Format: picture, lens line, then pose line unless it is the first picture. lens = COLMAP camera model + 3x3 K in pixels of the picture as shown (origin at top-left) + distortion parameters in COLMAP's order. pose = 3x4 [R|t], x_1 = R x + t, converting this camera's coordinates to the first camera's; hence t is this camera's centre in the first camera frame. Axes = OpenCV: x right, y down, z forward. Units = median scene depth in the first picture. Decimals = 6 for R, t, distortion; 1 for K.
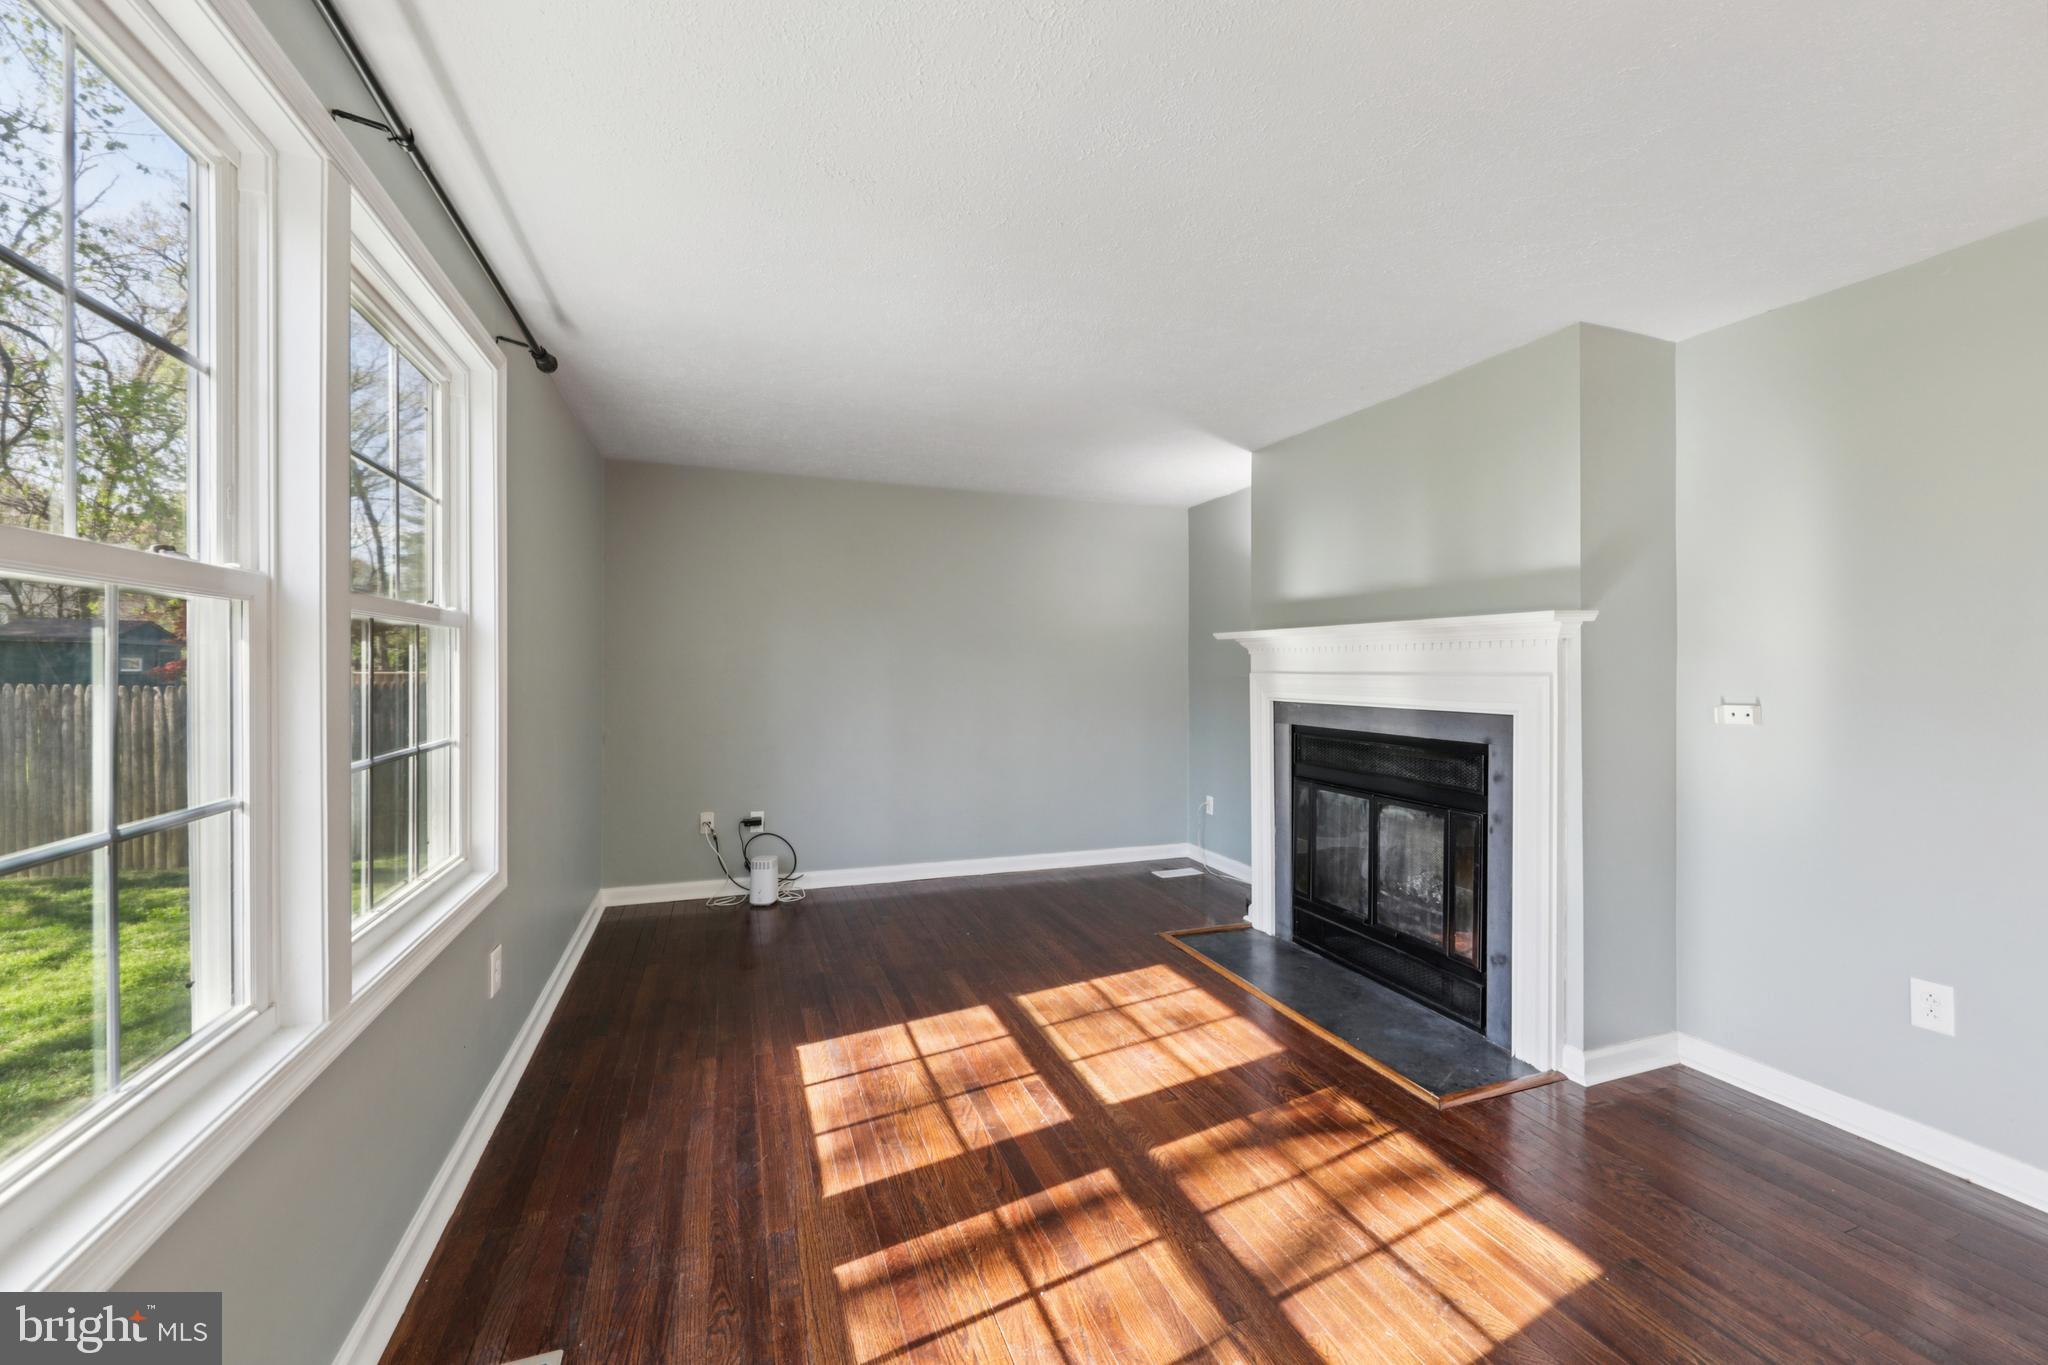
lens RADIAL K [[792.1, 0, 997.3], [0, 792.1, 670.5], [0, 0, 1]] dist [-0.003151, -0.001441]
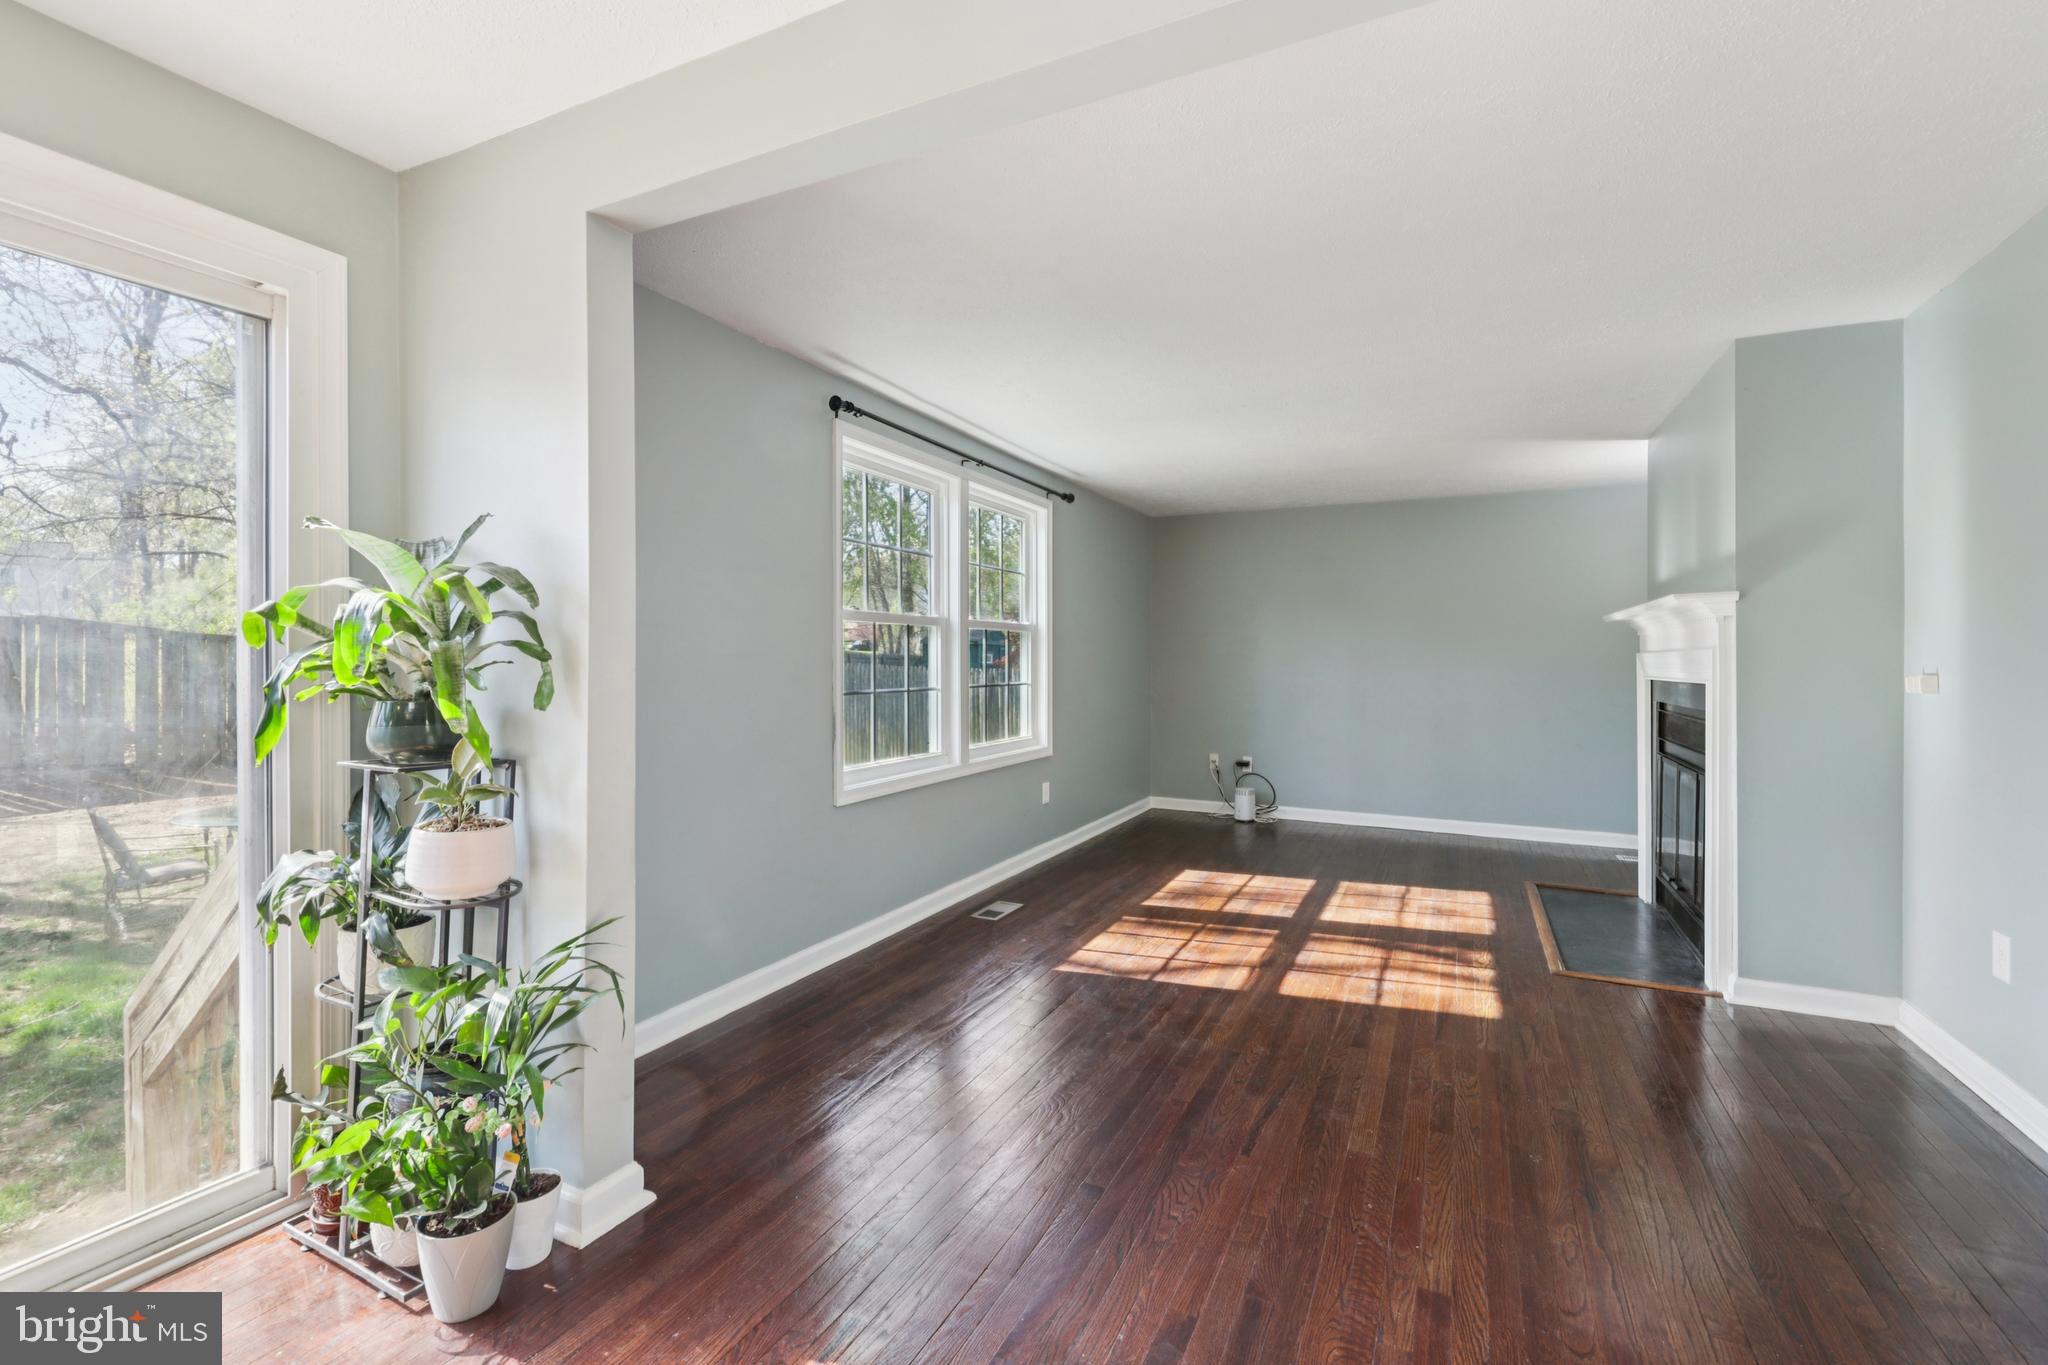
lens RADIAL K [[873.3, 0, 1011.8], [0, 873.3, 662.8], [0, 0, 1]] dist [0.005627, 0.000938]
pose [[0.693090, 0.000416, -0.720851, 1.116921], [-0.003322, 0.999991, -0.002617, 0.040865], [0.720843, 0.004209, 0.693085, -0.775102]]
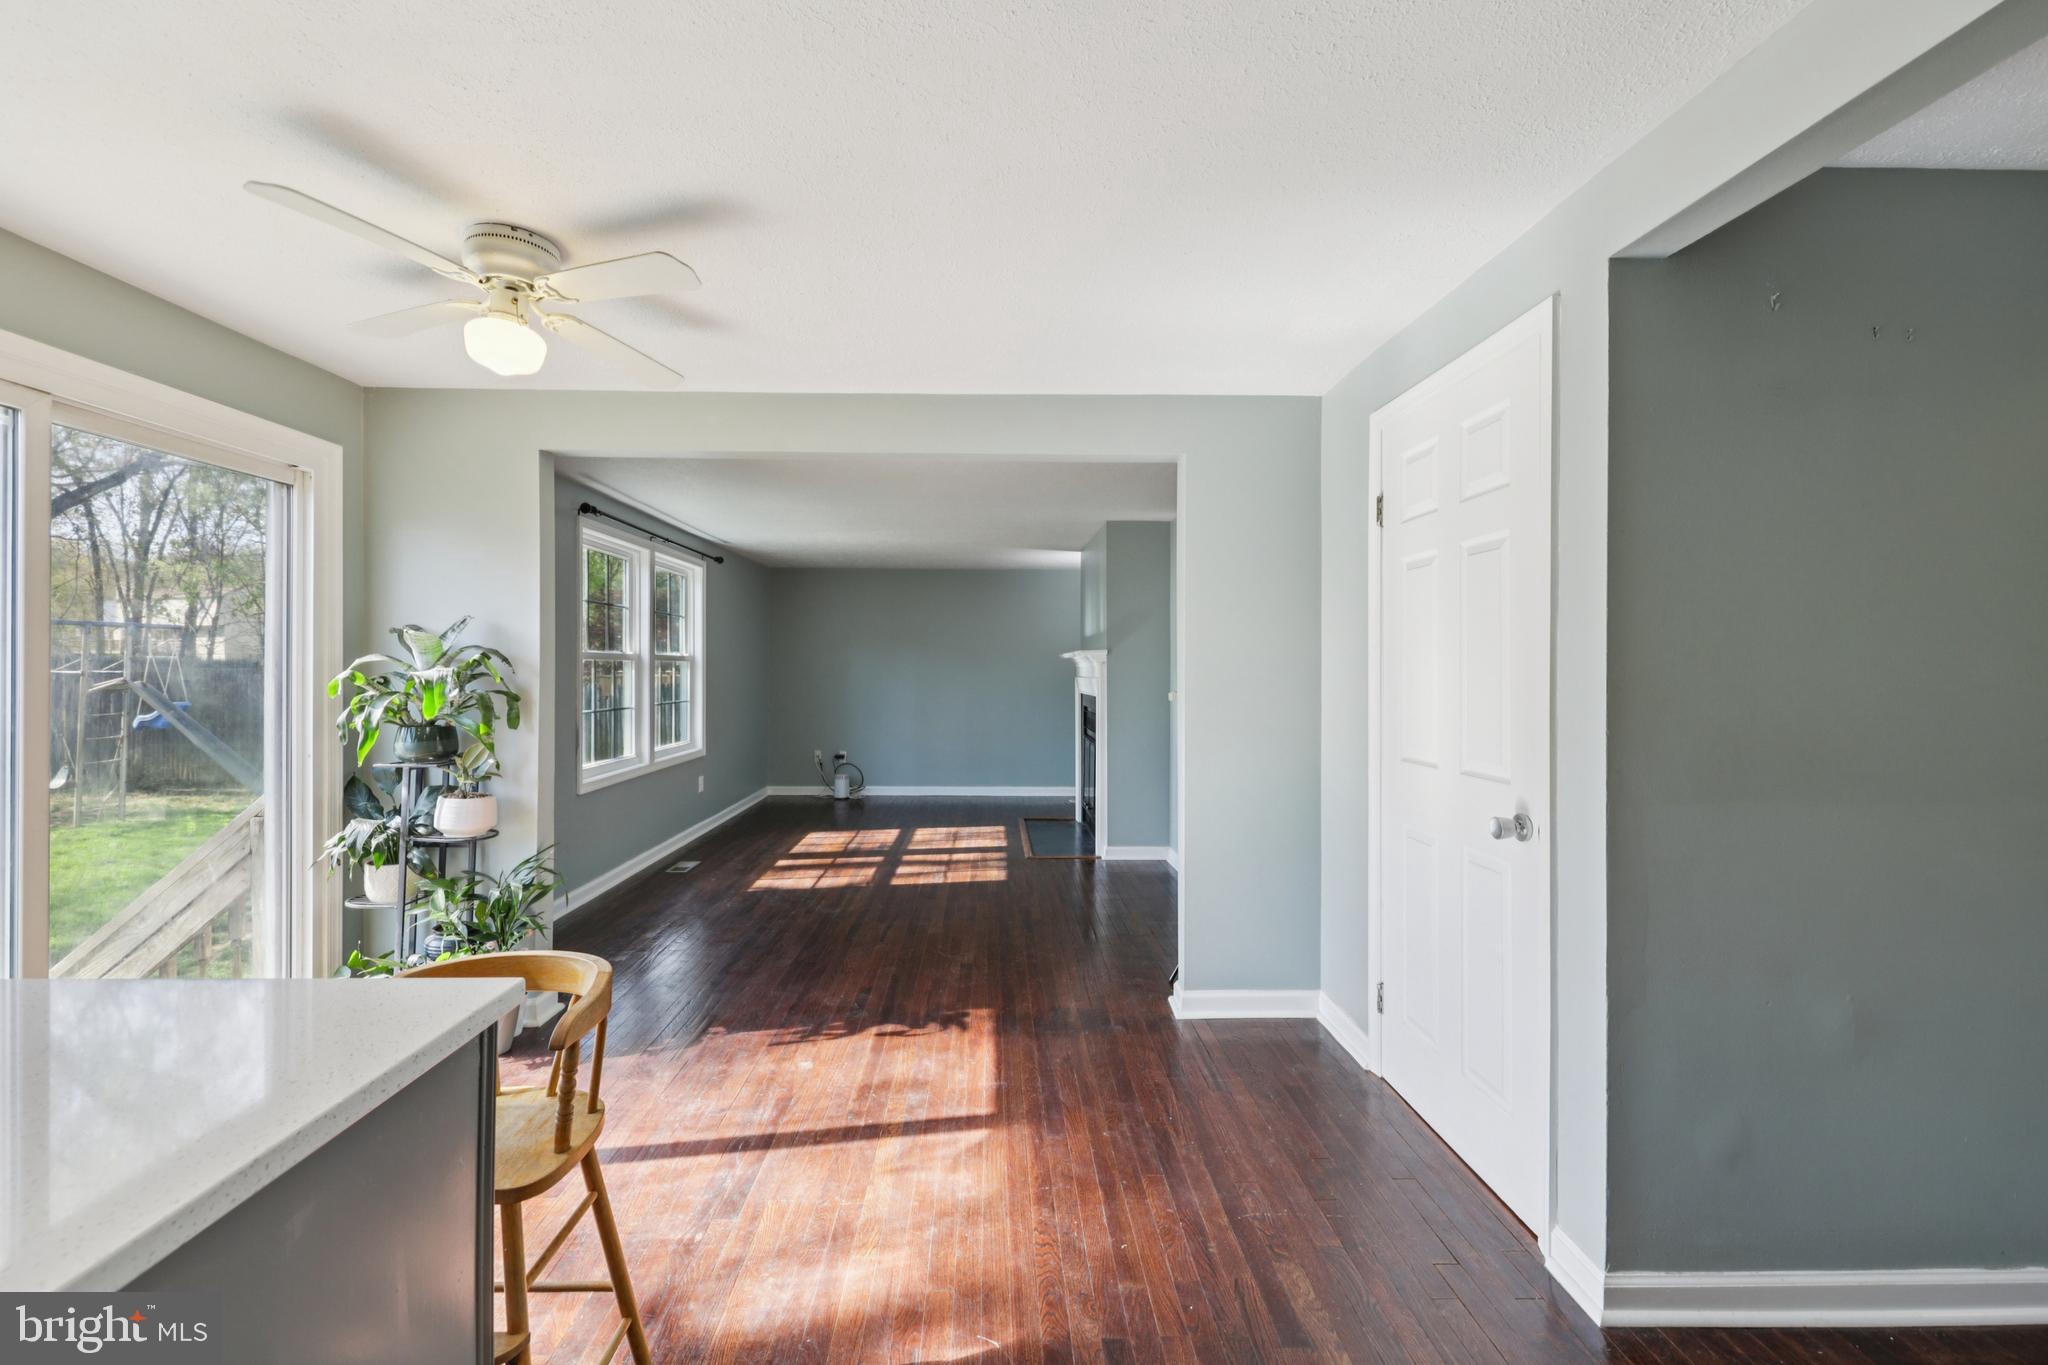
lens RADIAL K [[873.3, 0, 1010.8], [0, 873.3, 665.4], [0, 0, 1]] dist [0.005627, 0.000938]
pose [[0.952809, -0.000876, -0.303569, 1.499087], [-0.001074, 0.999980, -0.006255, -0.021440], [0.303569, 0.006286, 0.952789, -1.787748]]
